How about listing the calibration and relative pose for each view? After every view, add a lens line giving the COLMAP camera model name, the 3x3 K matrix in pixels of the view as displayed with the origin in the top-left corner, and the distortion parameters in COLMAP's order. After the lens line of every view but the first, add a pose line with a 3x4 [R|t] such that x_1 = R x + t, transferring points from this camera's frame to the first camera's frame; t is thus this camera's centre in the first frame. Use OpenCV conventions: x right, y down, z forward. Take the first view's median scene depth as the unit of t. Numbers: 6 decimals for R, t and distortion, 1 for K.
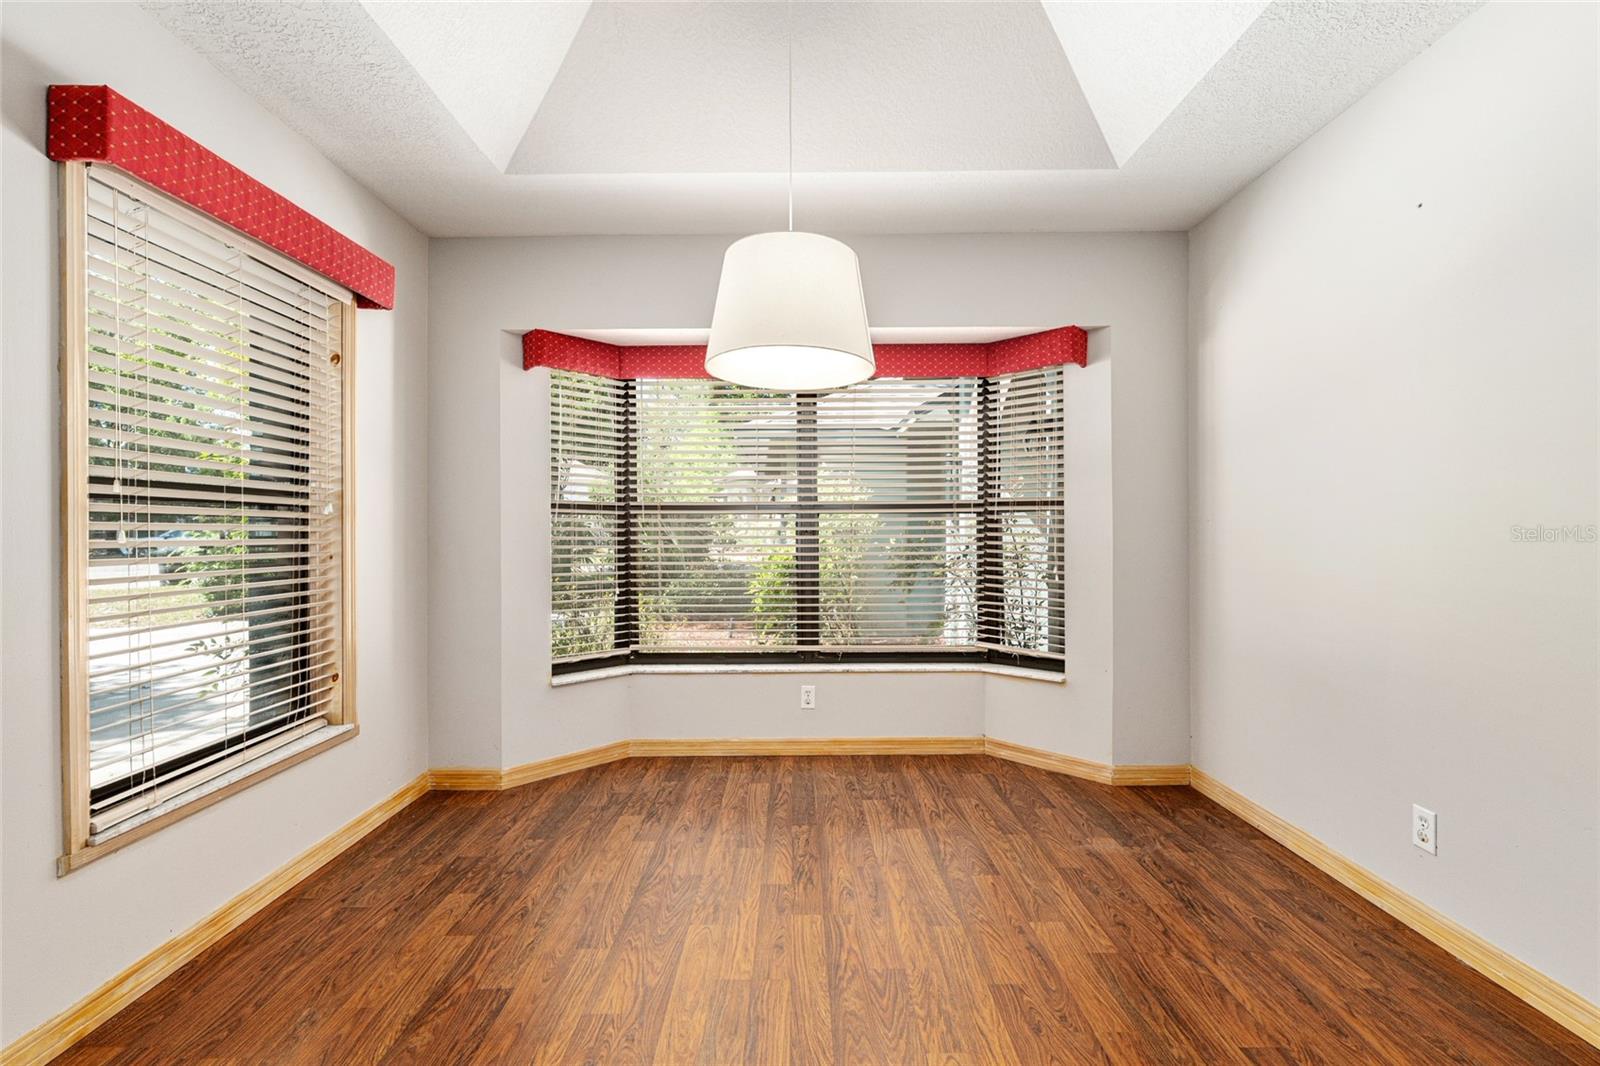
lens RADIAL K [[690.6, 0, 801.7], [0, 690.6, 532.4], [0, 0, 1]] dist [-0.007697, -0.000283]
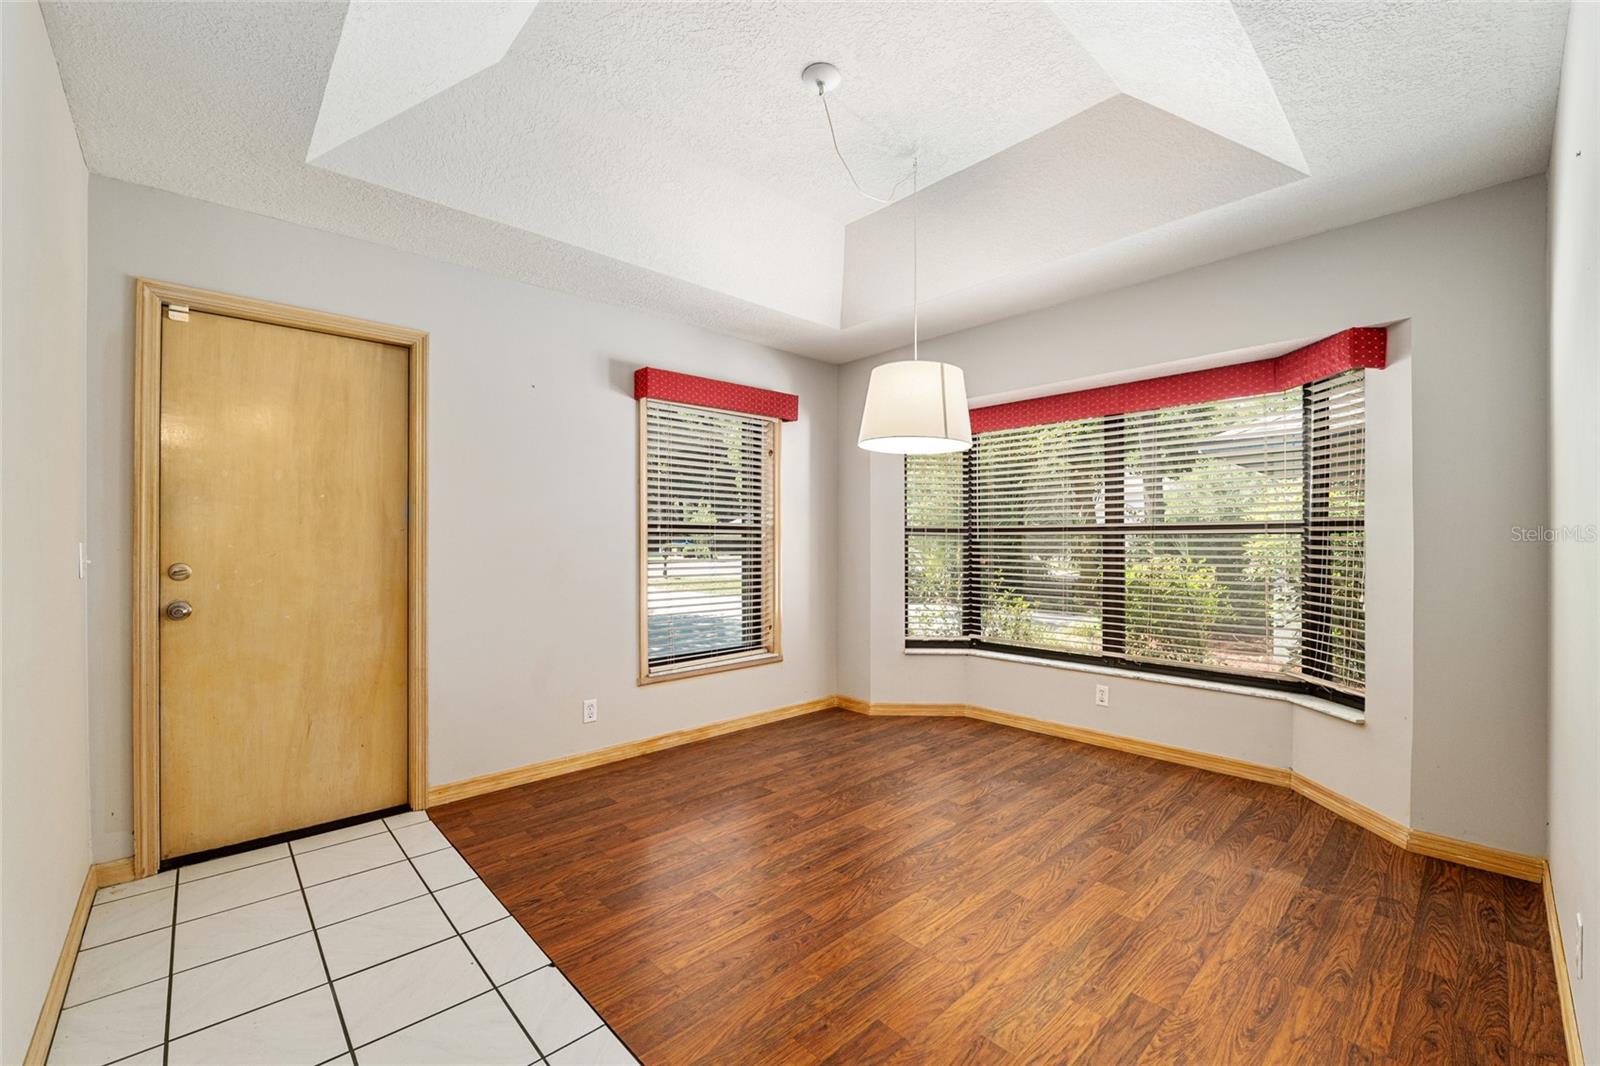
lens RADIAL K [[668.3, 0, 851.1], [0, 668.3, 548.2], [0, 0, 1]] dist [-0.013914, 0.000367]
pose [[0.706277, 0.013193, -0.707813, 0.566094], [-0.008451, 0.999912, 0.010204, -0.014629], [0.707886, -0.001225, 0.706326, -0.081287]]
